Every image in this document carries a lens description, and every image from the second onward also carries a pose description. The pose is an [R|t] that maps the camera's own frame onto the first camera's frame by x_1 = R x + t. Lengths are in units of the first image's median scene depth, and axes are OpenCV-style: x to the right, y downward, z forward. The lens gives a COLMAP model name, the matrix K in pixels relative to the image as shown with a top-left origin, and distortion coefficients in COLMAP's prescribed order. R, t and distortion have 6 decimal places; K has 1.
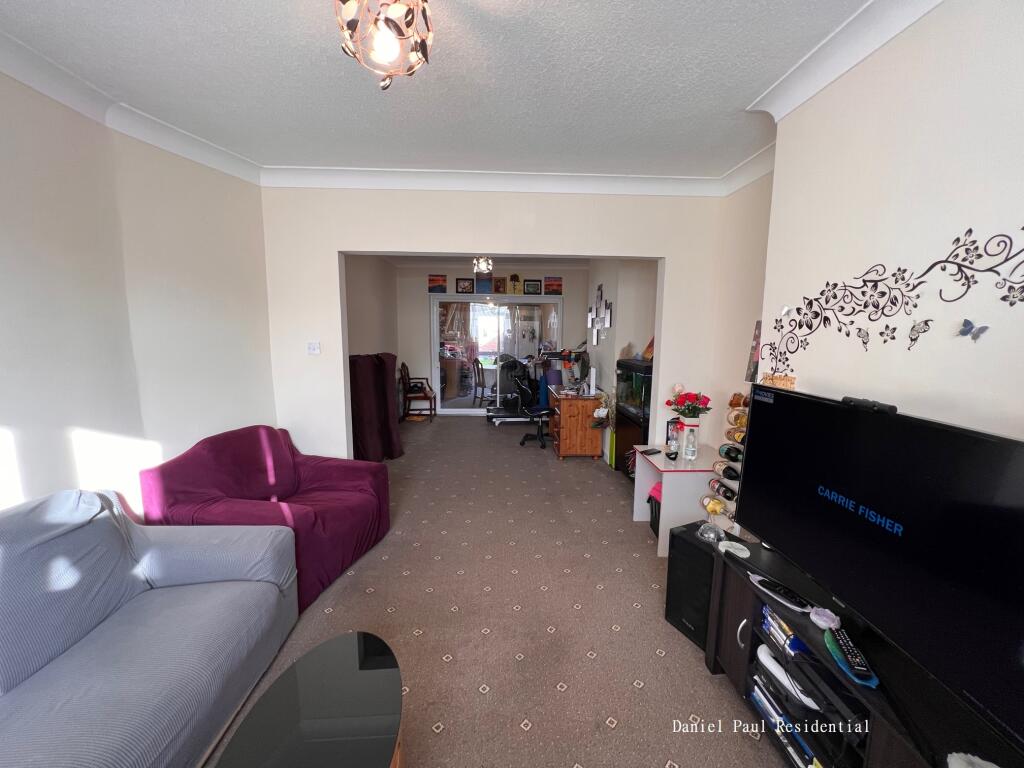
lens RADIAL K [[410.6, 0, 515.0], [0, 410.6, 382.0], [0, 0, 1]] dist [-0.001351, 0.000035]
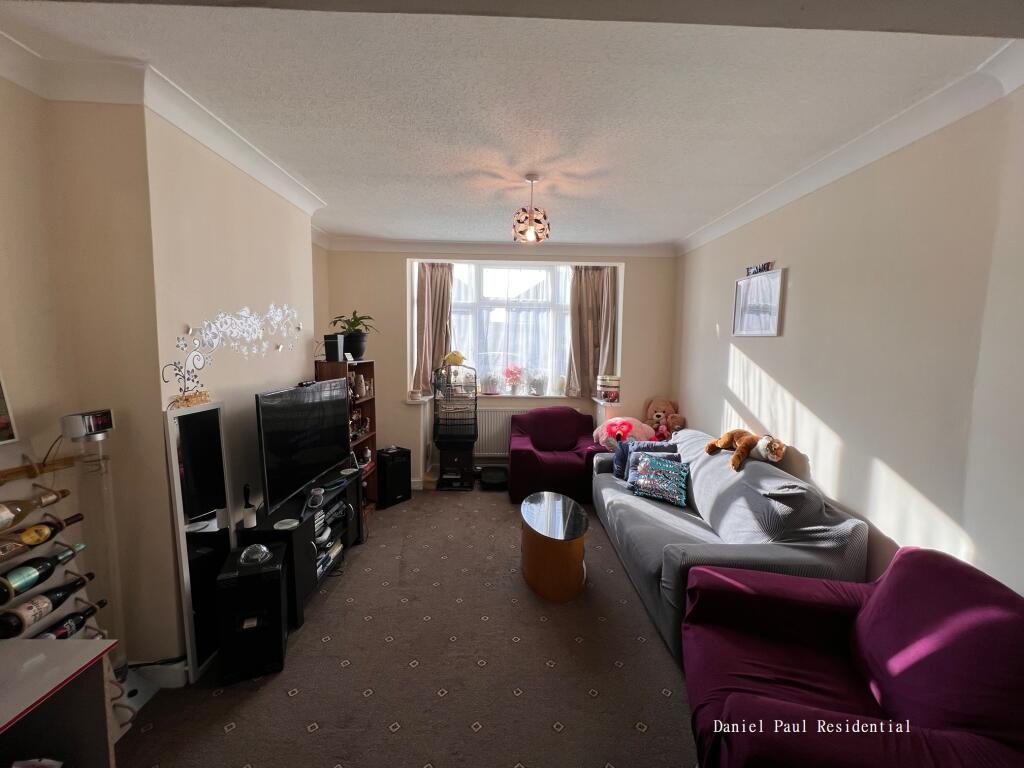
lens RADIAL K [[410.6, 0, 515.0], [0, 410.6, 382.0], [0, 0, 1]] dist [-0.001351, 0.000035]
pose [[-0.999306, -0.029428, 0.022833, -0.168051], [-0.023753, 0.975682, 0.217902, -0.285152], [-0.028690, 0.217208, -0.975704, 1.980391]]
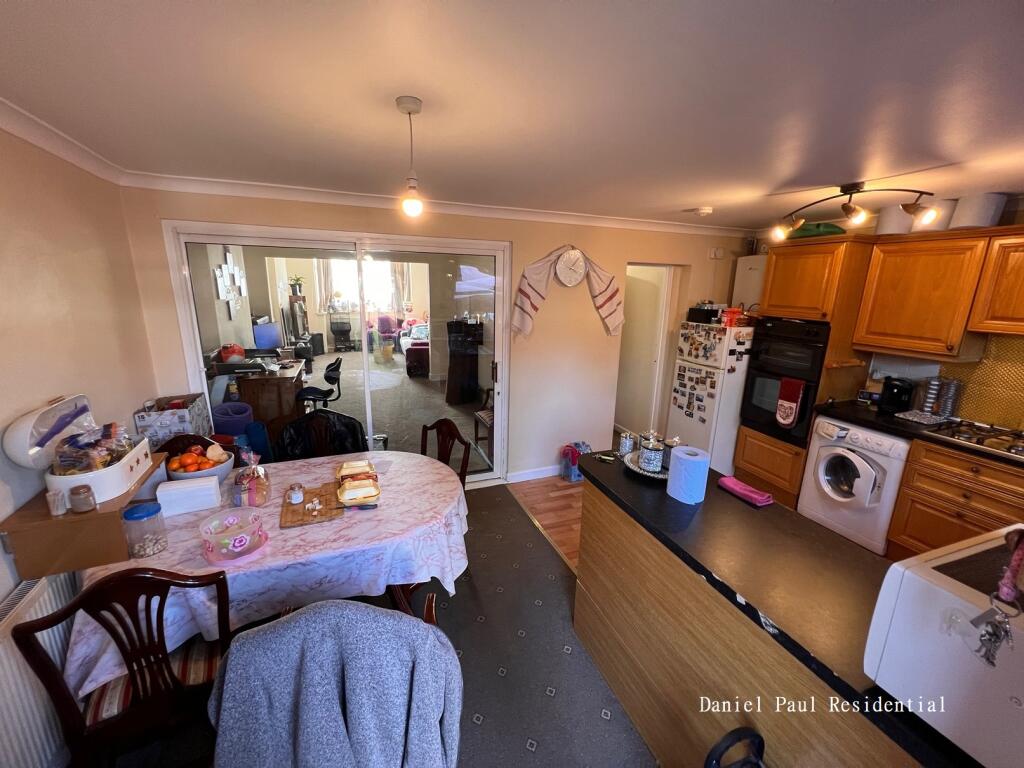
lens RADIAL K [[410.6, 0, 515.0], [0, 410.6, 382.0], [0, 0, 1]] dist [-0.001351, 0.000035]
pose [[-0.948853, 0.044123, -0.312618, -0.220480], [-0.071650, 0.934256, 0.349332, -0.739712], [0.307479, 0.353864, -0.883310, 4.750763]]
